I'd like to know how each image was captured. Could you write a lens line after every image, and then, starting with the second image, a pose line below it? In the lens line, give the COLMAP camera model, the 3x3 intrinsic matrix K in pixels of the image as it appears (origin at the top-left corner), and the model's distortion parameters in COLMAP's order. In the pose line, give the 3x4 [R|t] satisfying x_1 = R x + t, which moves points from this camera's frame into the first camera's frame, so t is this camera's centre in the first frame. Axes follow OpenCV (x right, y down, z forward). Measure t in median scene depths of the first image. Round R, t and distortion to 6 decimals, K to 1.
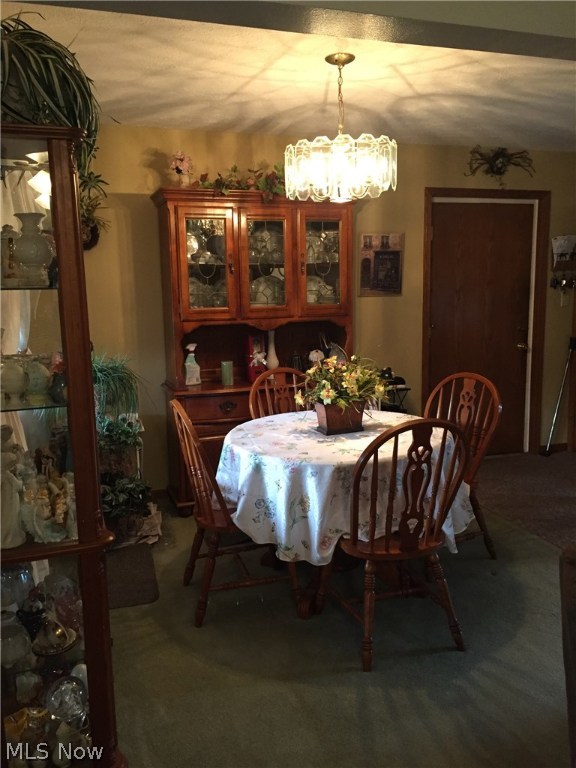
lens RADIAL K [[646.8, 0, 286.4], [0, 646.8, 385.6], [0, 0, 1]] dist [0.031478, -0.050066]
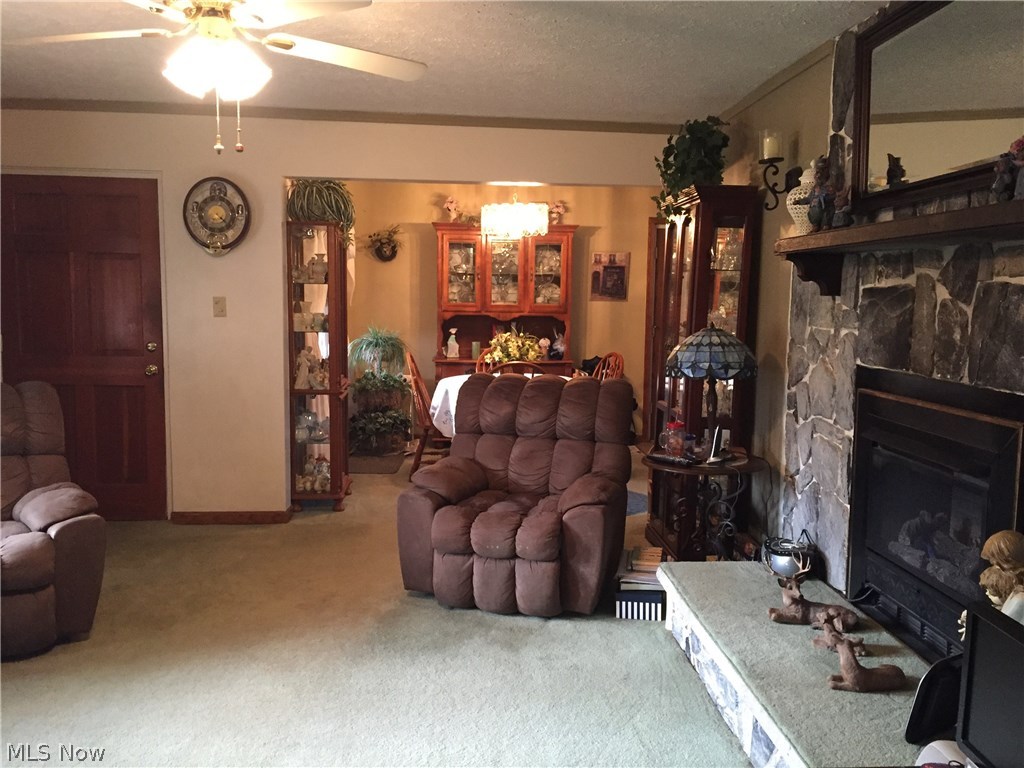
lens RADIAL K [[862.5, 0, 513.6], [0, 862.5, 383.7], [0, 0, 1]] dist [0.031478, -0.050066]
pose [[0.964037, 0.061032, -0.258665, 0.476667], [-0.073430, 0.996556, -0.038534, 0.119363], [0.255422, 0.056142, 0.965198, -0.780624]]
